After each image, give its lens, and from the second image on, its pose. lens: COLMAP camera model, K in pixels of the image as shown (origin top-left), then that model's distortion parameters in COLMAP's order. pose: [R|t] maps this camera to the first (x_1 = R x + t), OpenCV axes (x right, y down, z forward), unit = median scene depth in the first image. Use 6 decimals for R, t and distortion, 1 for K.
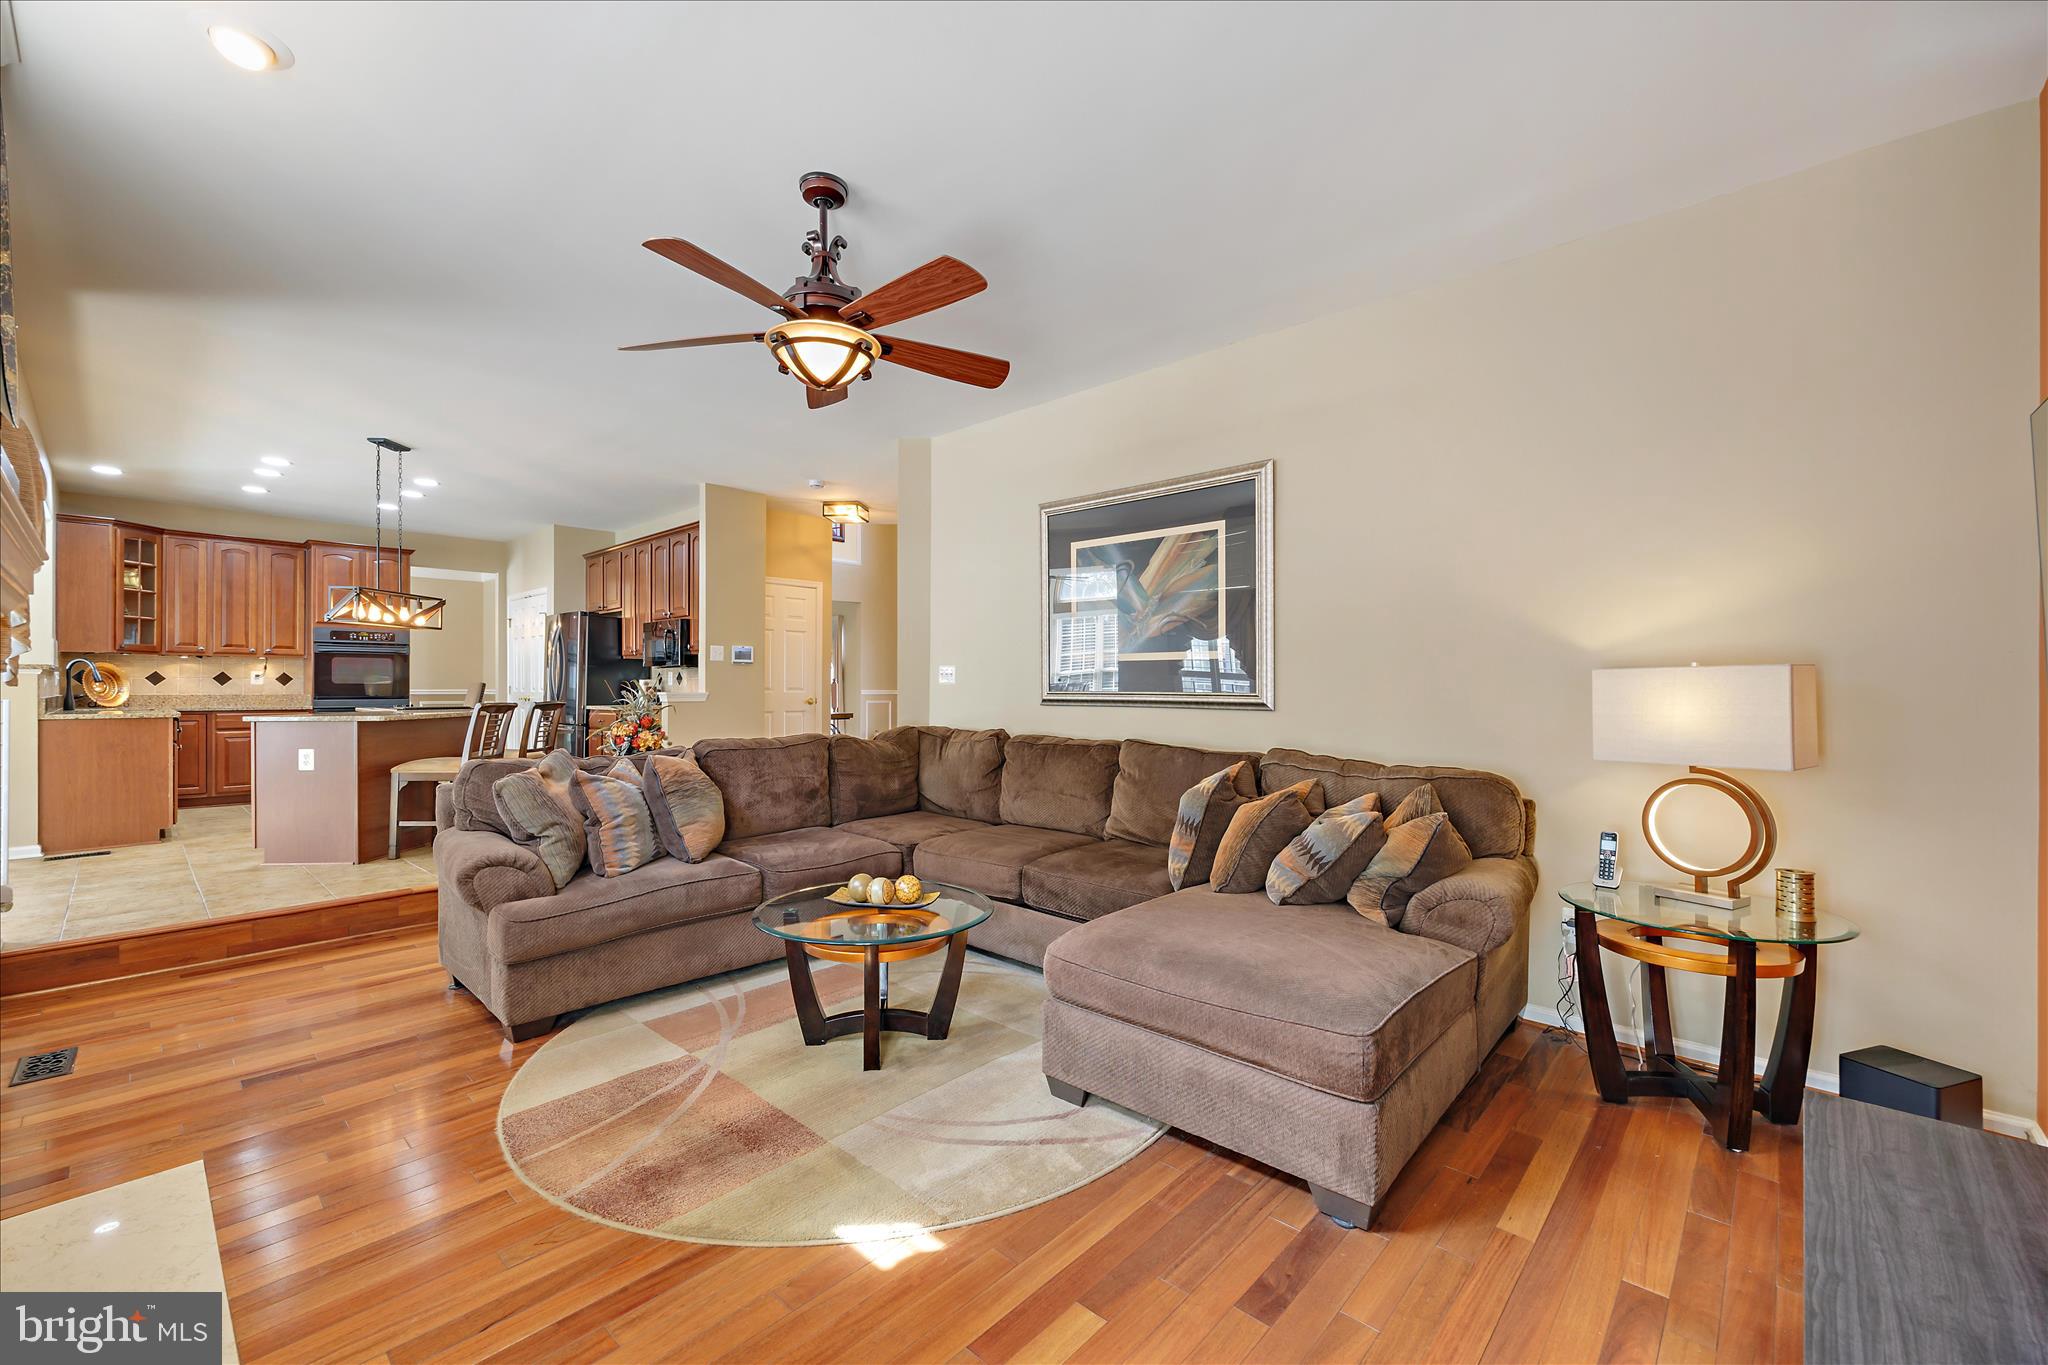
lens RADIAL K [[832.1, 0, 1004.9], [0, 832.1, 685.5], [0, 0, 1]] dist [0.001888, -0.000150]
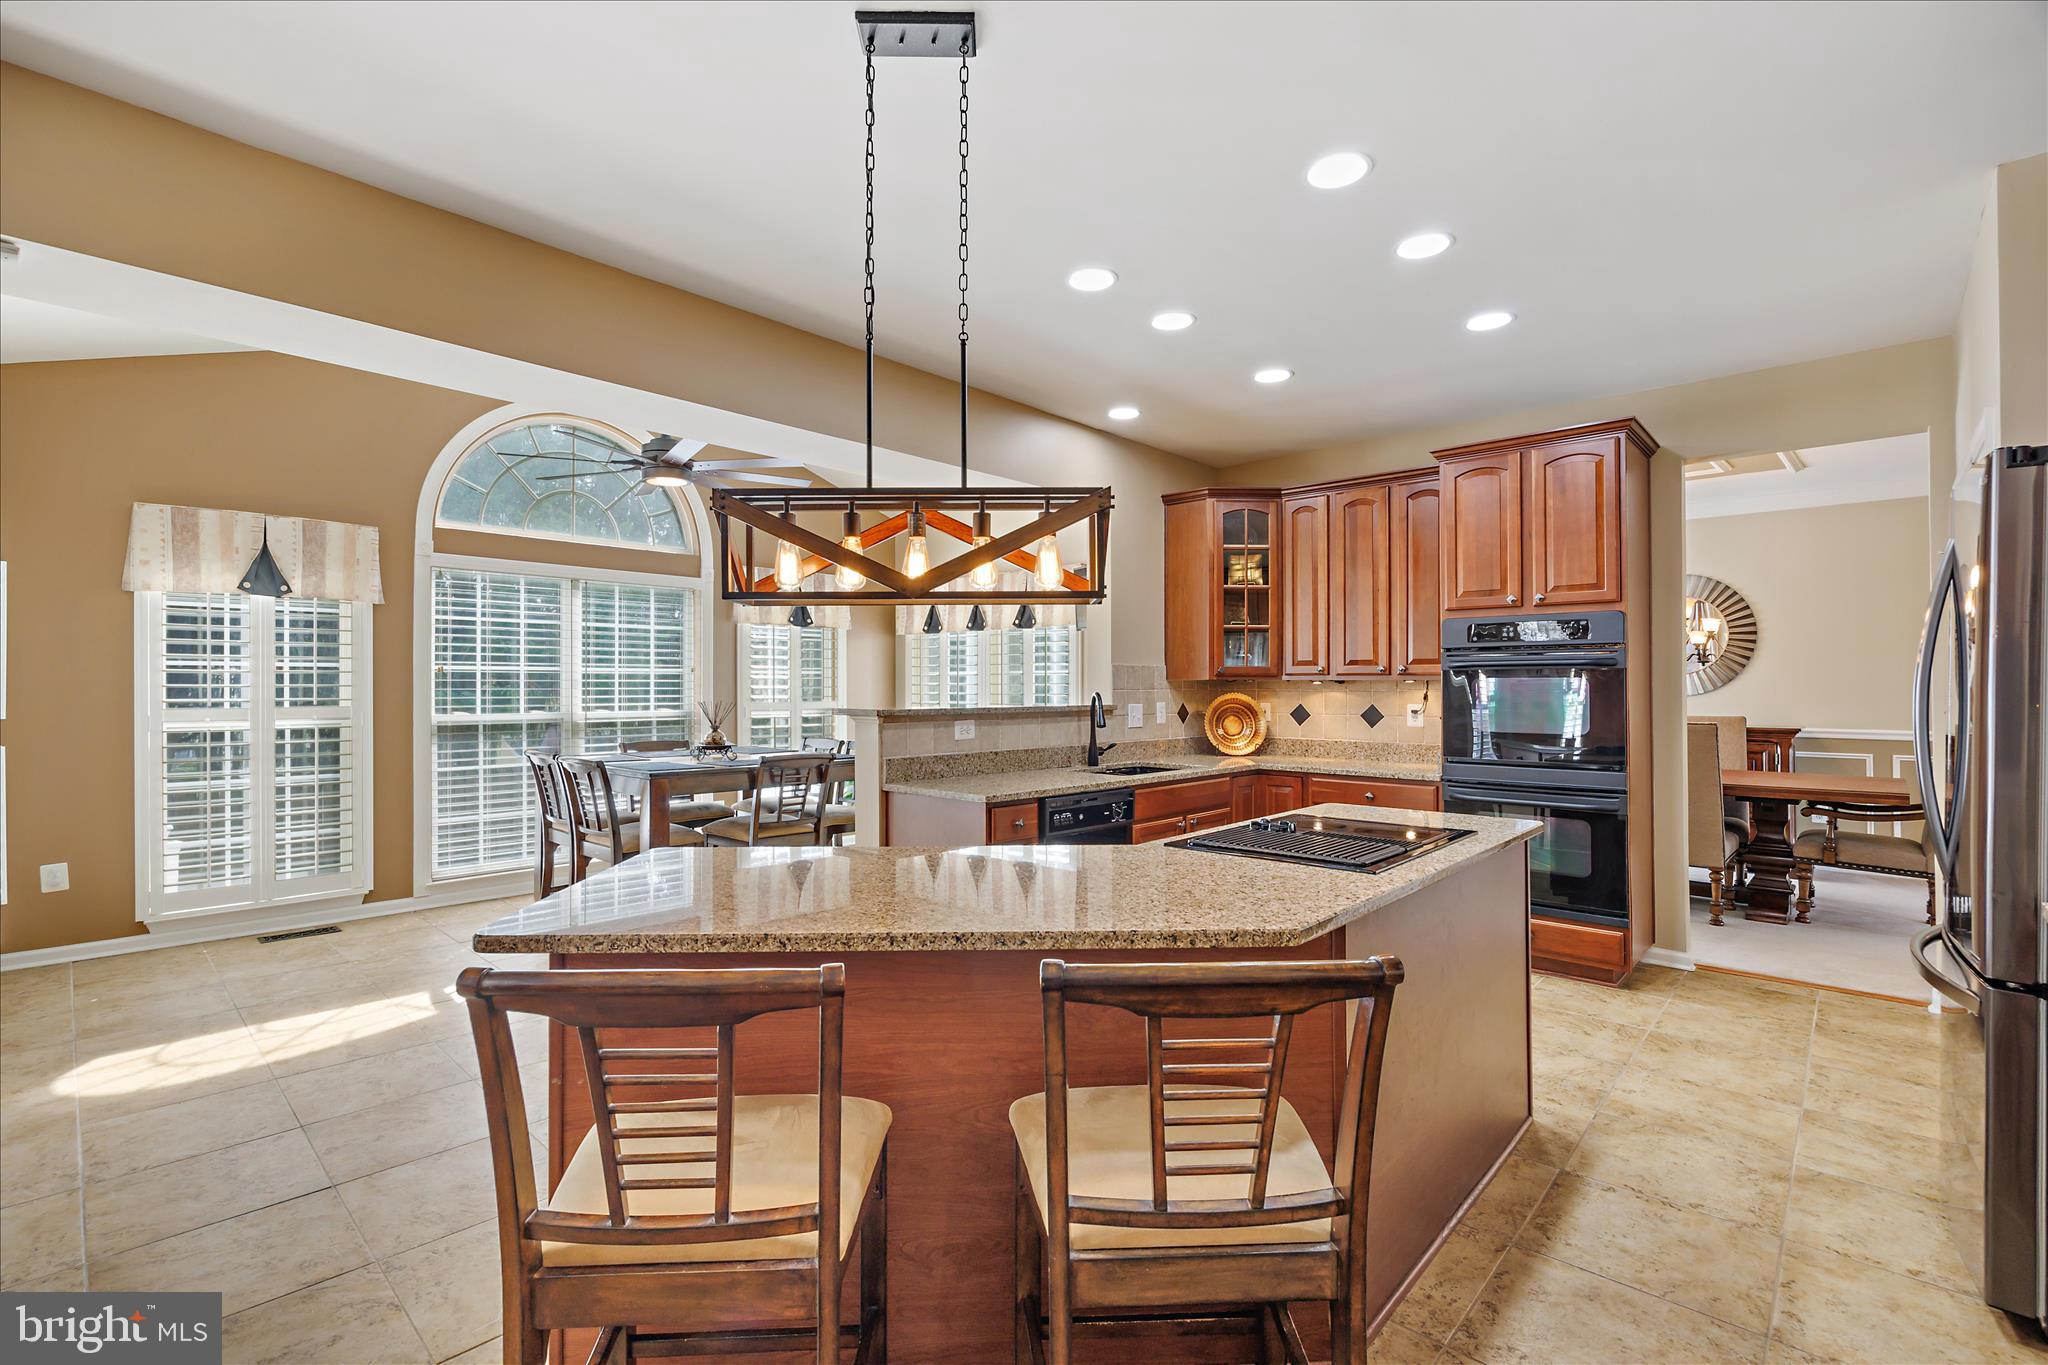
lens RADIAL K [[899.3, 0, 1024.0], [0, 899.3, 682.5], [0, 0, 1]] dist [0.000811, 0.000213]
pose [[0.007672, -0.005434, -0.999956, -0.326958], [-0.002270, 0.999983, -0.005451, -0.033568], [0.999968, 0.002312, 0.007660, 0.860935]]
